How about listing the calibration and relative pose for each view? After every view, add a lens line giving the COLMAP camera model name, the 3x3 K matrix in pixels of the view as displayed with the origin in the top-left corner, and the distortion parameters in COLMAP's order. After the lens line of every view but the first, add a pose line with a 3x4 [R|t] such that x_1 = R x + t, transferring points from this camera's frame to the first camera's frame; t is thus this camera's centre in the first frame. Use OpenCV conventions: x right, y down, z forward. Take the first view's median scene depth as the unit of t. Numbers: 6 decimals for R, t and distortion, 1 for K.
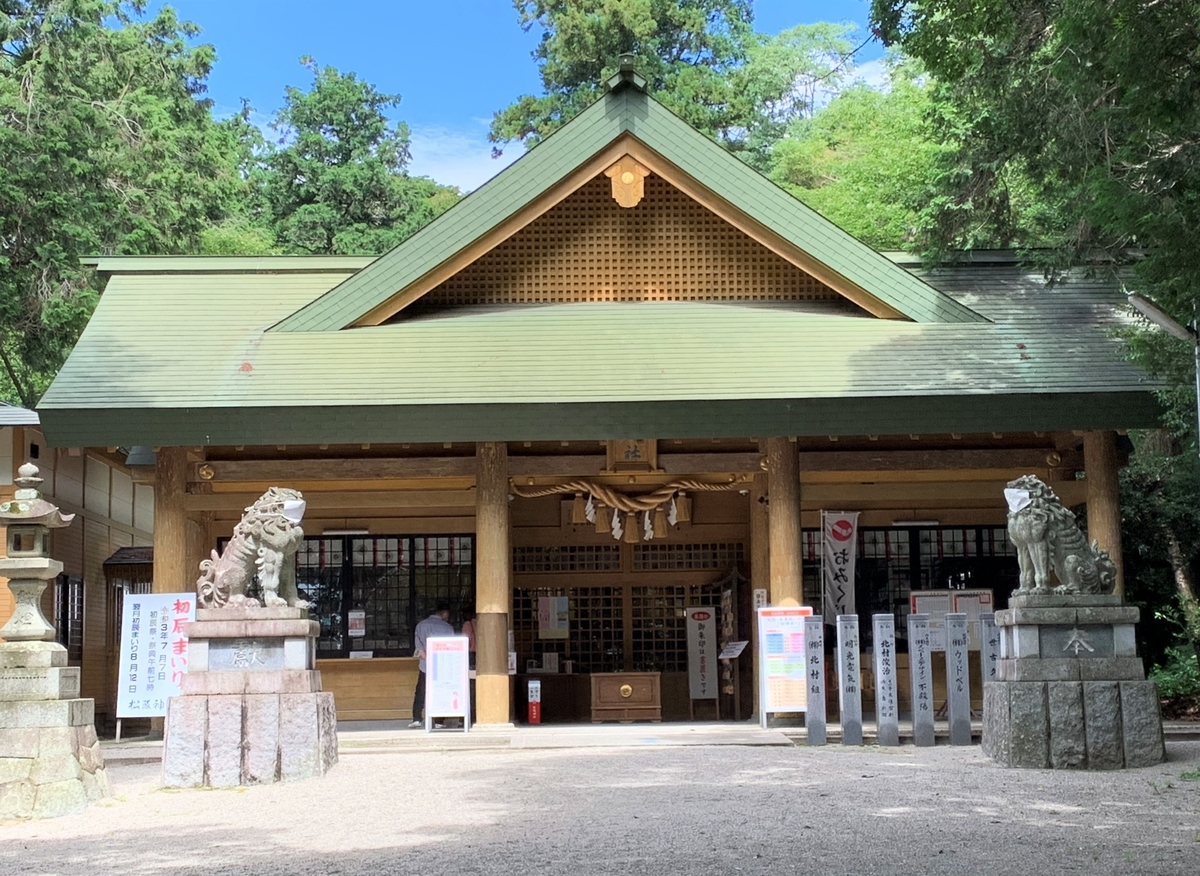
lens RADIAL K [[1878.5, 0, 600.0], [0, 1878.5, 438.0], [0, 0, 1]] dist [0.026131, 0.014517]
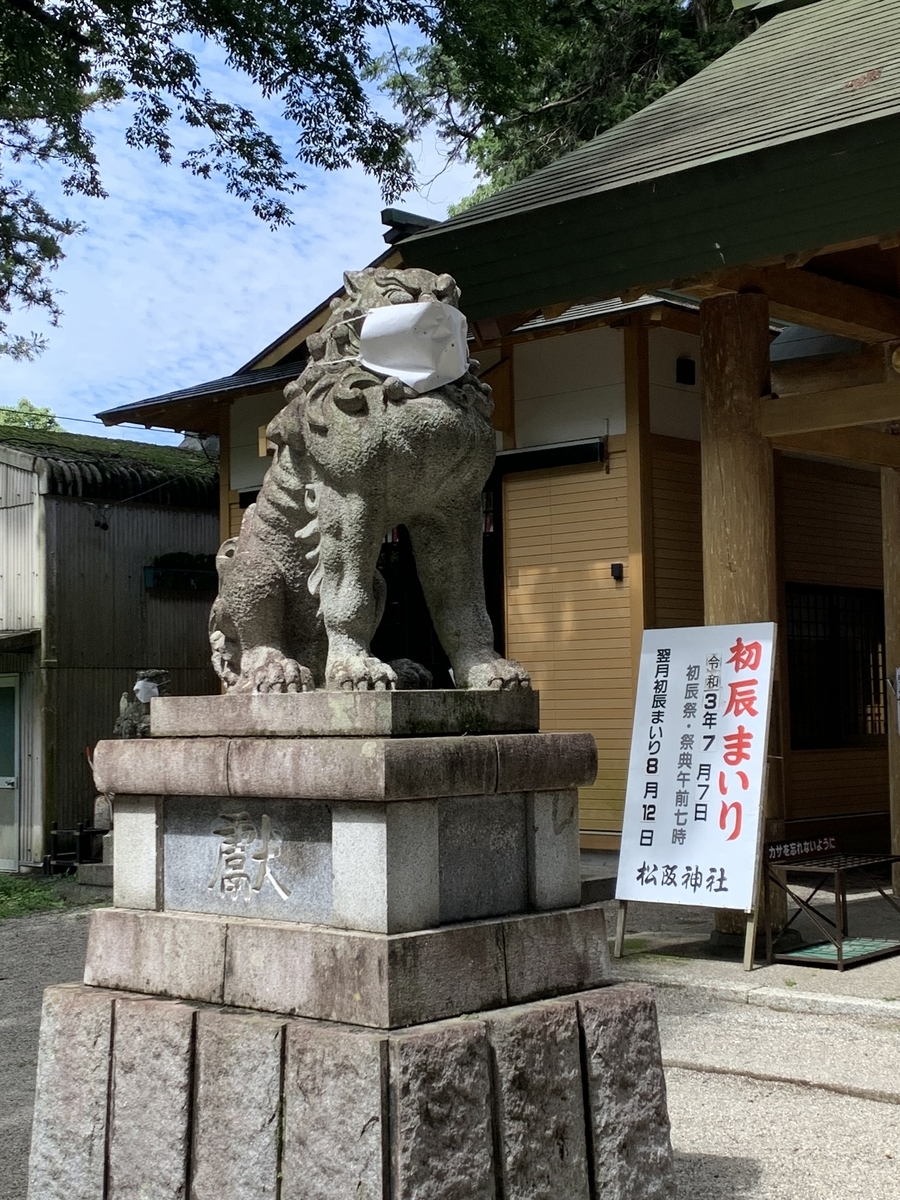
lens RADIAL K [[1798.6, 0, 450.0], [0, 1798.6, 600.0], [0, 0, 1]] dist [0.131638, -0.053586]
pose [[0.724546, -0.033471, -0.688414, 0.019933], [0.087407, 0.995218, 0.043607, 0.058185], [0.683662, -0.091767, 0.724006, 0.718467]]
